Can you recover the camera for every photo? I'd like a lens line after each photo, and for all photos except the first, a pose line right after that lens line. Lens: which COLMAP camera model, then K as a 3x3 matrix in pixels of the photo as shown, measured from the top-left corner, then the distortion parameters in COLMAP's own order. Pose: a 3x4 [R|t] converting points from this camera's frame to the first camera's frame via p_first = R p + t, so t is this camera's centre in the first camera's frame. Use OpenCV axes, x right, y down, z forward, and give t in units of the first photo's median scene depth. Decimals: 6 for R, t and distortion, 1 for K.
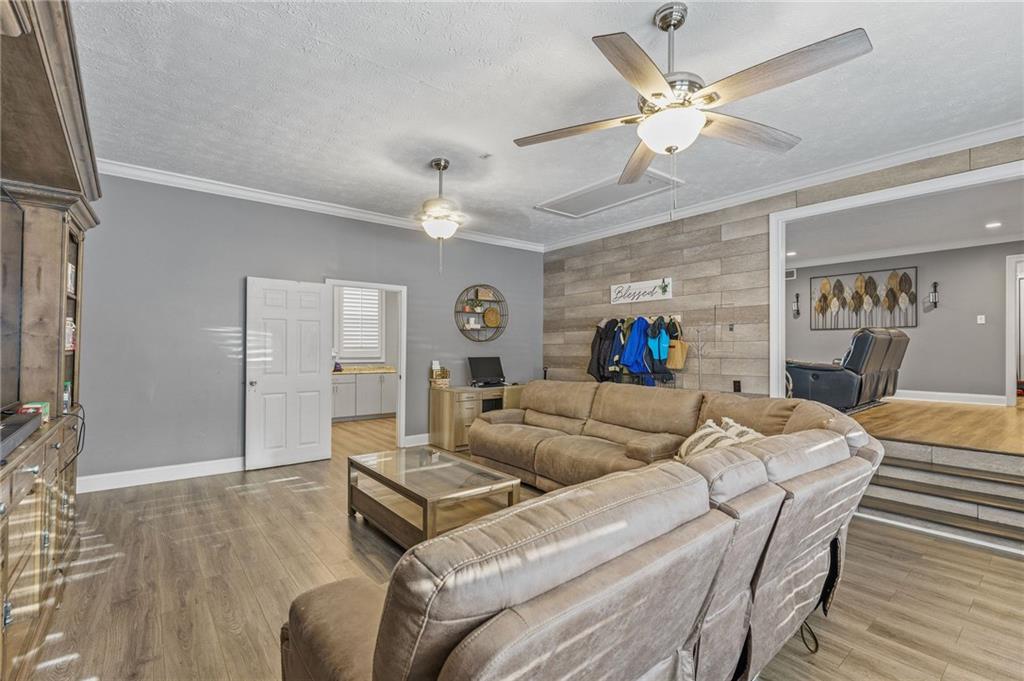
lens RADIAL K [[463.5, 0, 519.8], [0, 463.5, 340.0], [0, 0, 1]] dist [0.002113, -0.000639]
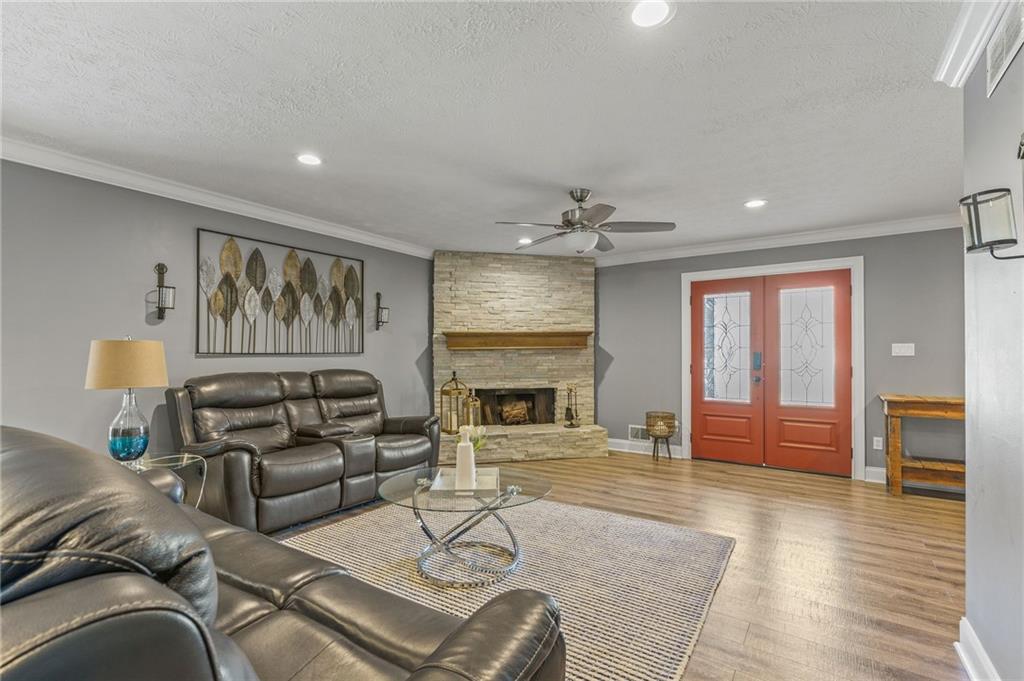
lens RADIAL K [[463.5, 0, 516.9], [0, 463.5, 345.1], [0, 0, 1]] dist [0.002113, -0.000639]
pose [[-0.309327, -0.004331, 0.950946, 0.161188], [-0.027590, 0.999610, -0.004422, -0.039841], [-0.950556, -0.027604, -0.309325, 0.920178]]
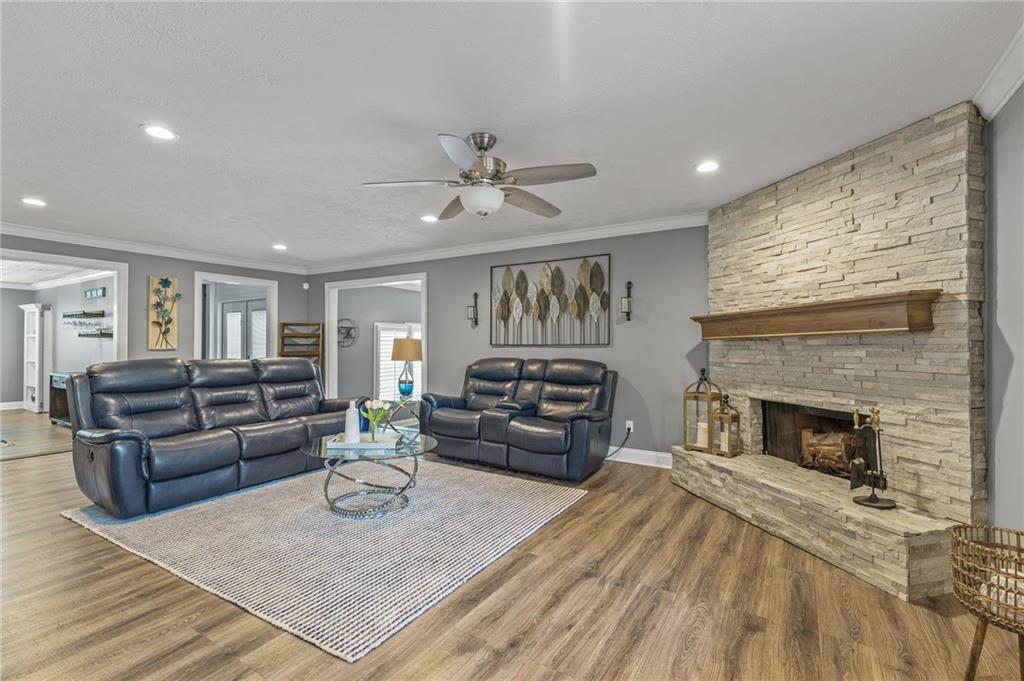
lens RADIAL K [[463.5, 0, 517.4], [0, 463.5, 338.9], [0, 0, 1]] dist [0.002113, -0.000639]
pose [[0.938522, -0.015875, 0.344853, 0.465801], [0.011637, 0.999829, 0.014356, -0.044204], [-0.345022, -0.009461, 0.938547, 0.393531]]
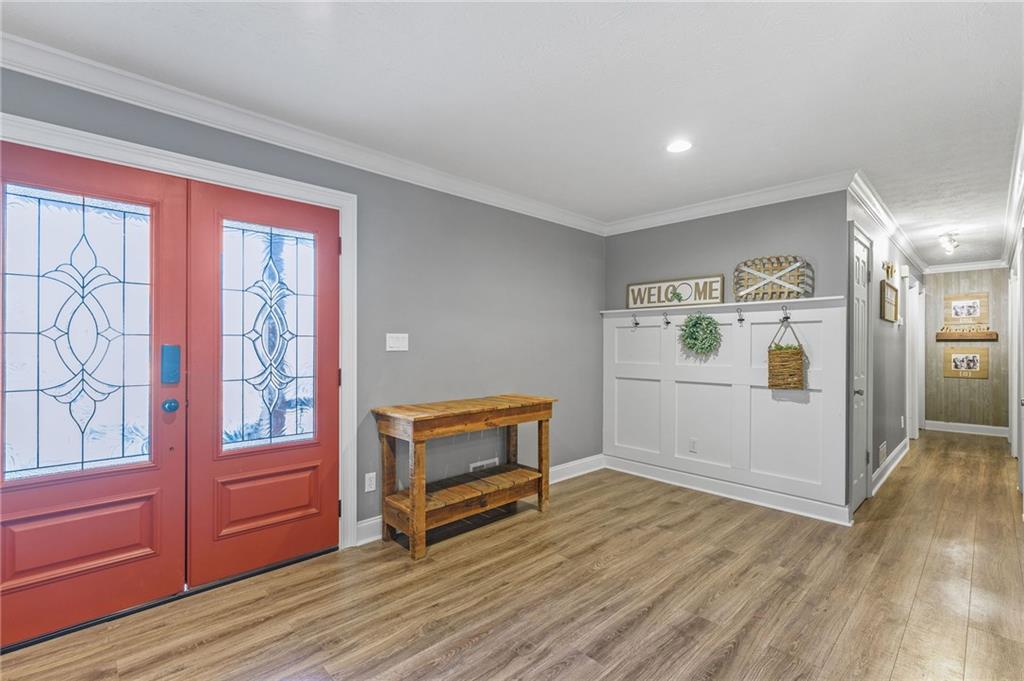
lens RADIAL K [[463.5, 0, 509.1], [0, 463.5, 343.6], [0, 0, 1]] dist [0.002113, -0.000639]
pose [[-0.993351, -0.027014, -0.111913, 0.474921], [-0.025136, 0.999519, -0.018160, -0.043317], [0.112349, -0.015227, -0.993552, 0.726108]]
